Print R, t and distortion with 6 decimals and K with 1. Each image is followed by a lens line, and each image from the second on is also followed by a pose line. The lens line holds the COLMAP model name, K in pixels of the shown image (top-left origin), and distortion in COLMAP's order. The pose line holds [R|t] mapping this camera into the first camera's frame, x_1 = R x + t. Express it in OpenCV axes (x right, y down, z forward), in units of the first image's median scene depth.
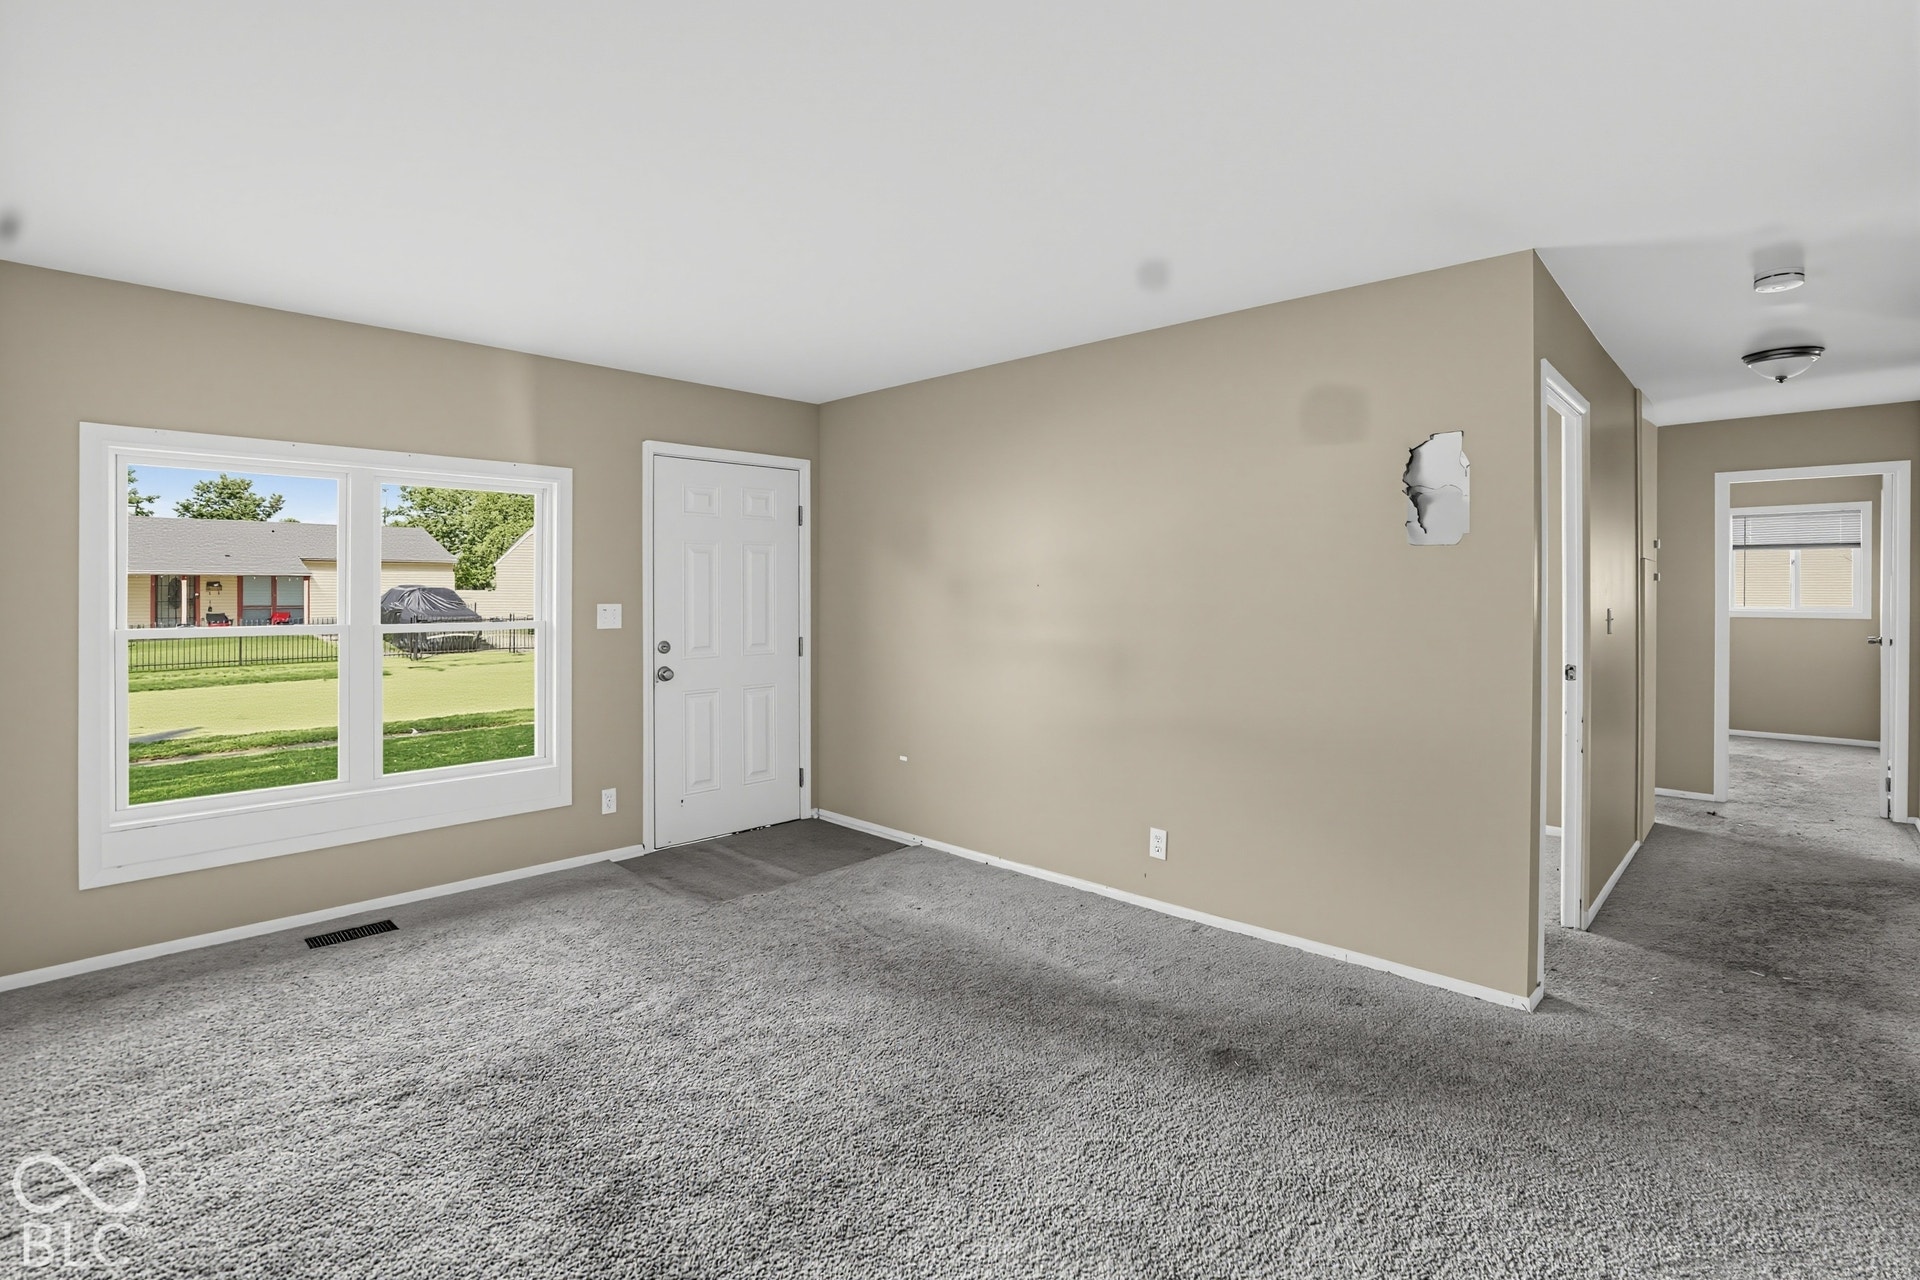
lens RADIAL K [[913.3, 0, 983.3], [0, 913.3, 590.6], [0, 0, 1]] dist [-0.022288, 0.000852]
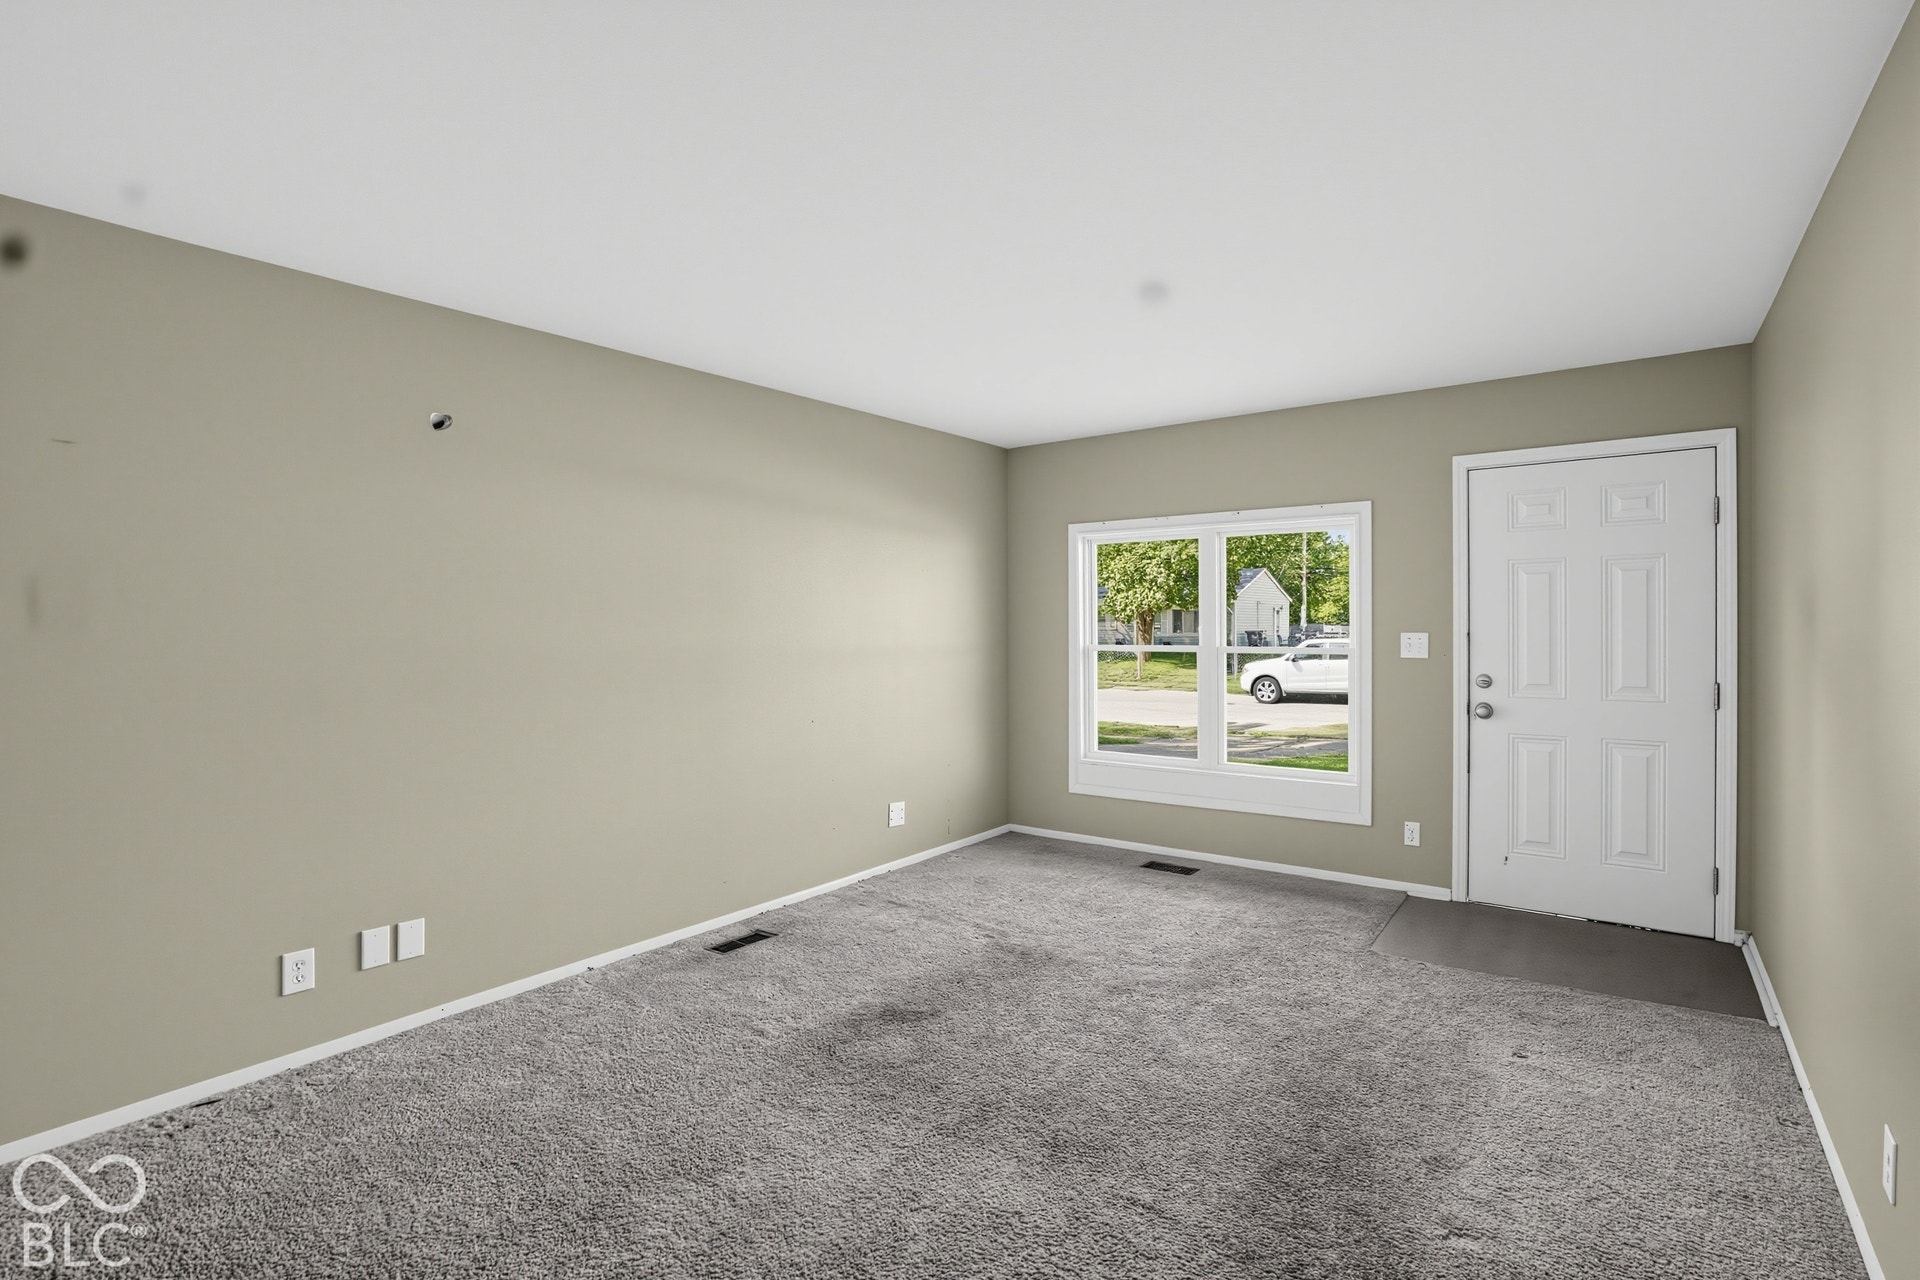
lens RADIAL K [[913.3, 0, 962.5], [0, 913.3, 638.2], [0, 0, 1]] dist [-0.022288, 0.000852]
pose [[0.111516, 0.018649, -0.993588, 0.523790], [0.010103, 0.999751, 0.019898, -0.004101], [0.993711, -0.012258, 0.111300, 0.423006]]
